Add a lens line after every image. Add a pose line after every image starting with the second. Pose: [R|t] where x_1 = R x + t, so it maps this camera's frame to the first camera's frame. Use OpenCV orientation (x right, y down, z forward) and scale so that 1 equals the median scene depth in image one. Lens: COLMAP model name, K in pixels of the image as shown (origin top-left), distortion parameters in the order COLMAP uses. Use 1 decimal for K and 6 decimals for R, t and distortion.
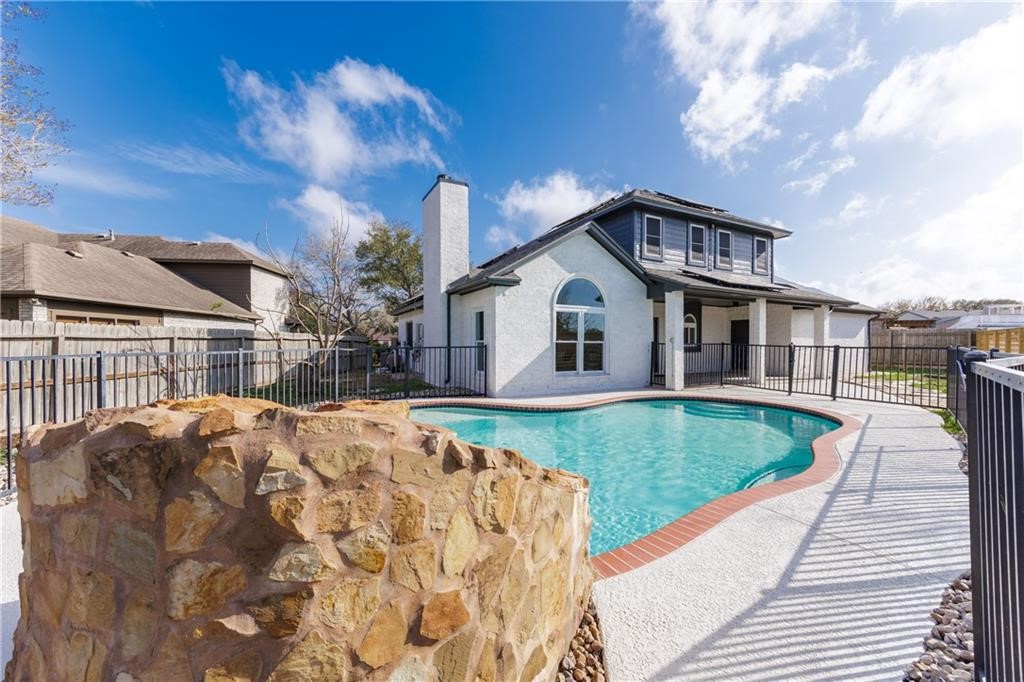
lens RADIAL K [[410.5, 0, 503.9], [0, 410.5, 344.4], [0, 0, 1]] dist [0.003267, 0.000254]
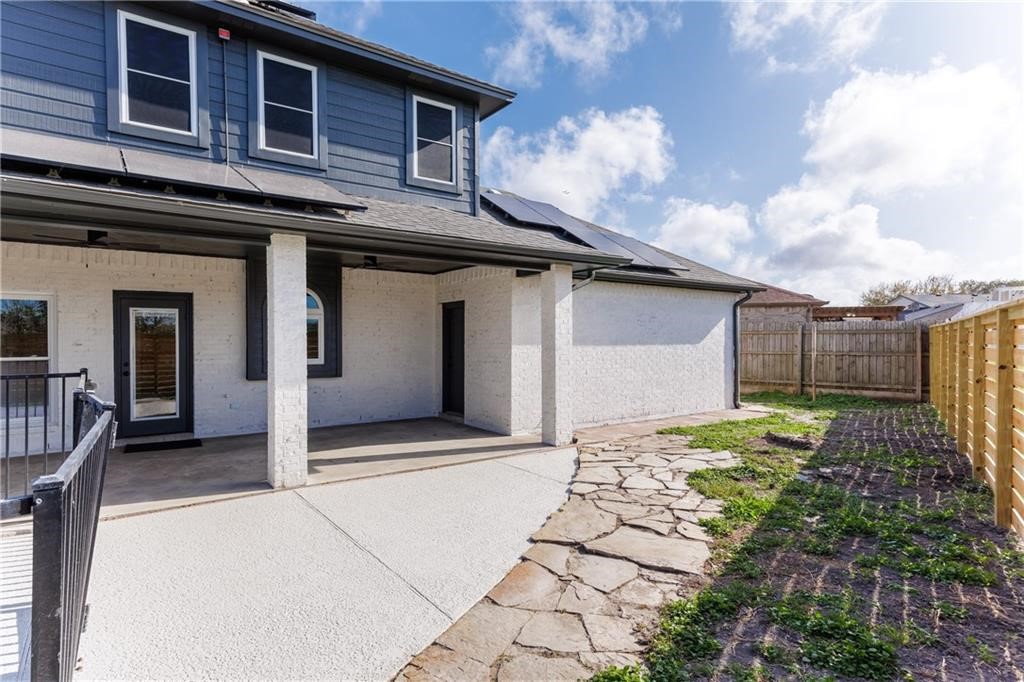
lens RADIAL K [[574.0, 0, 509.6], [0, 574.0, 344.3], [0, 0, 1]] dist [0.021206, -0.000097]
pose [[0.988439, -0.006740, 0.151470, 0.691996], [0.005968, 0.999967, 0.005547, -0.021676], [-0.151503, -0.004579, 0.988446, 0.474509]]
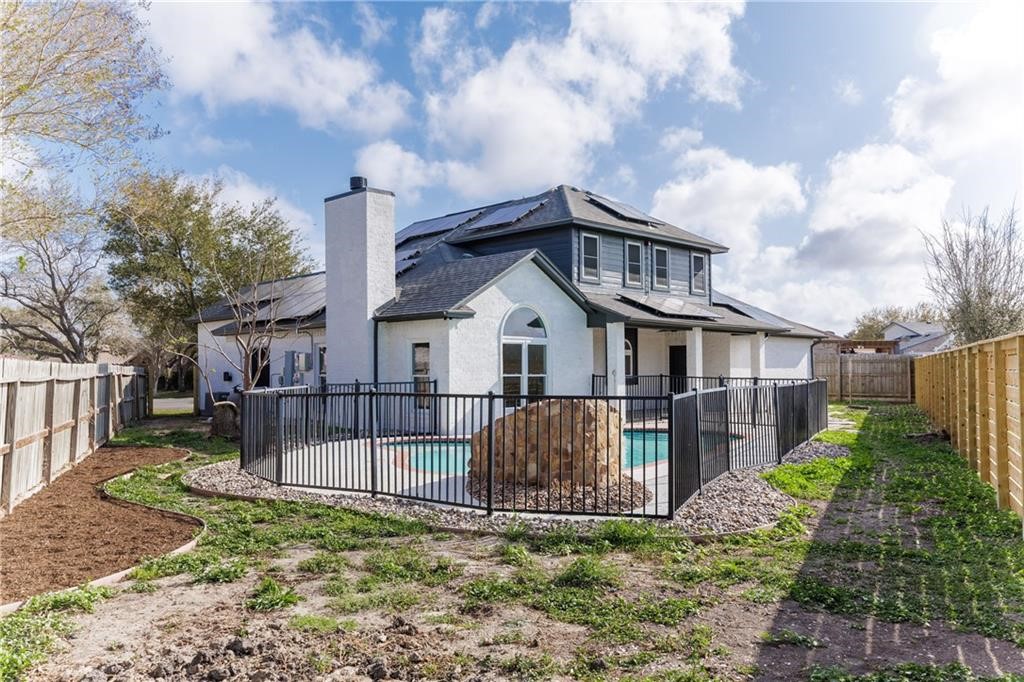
lens RADIAL K [[815.1, 0, 516.4], [0, 815.1, 340.4], [0, 0, 1]] dist [0.041201, 0.002009]
pose [[0.949989, 0.004666, 0.312248, -0.326006], [0.007200, 0.999295, -0.036838, -0.014340], [-0.312200, 0.037244, 0.949286, -0.599601]]
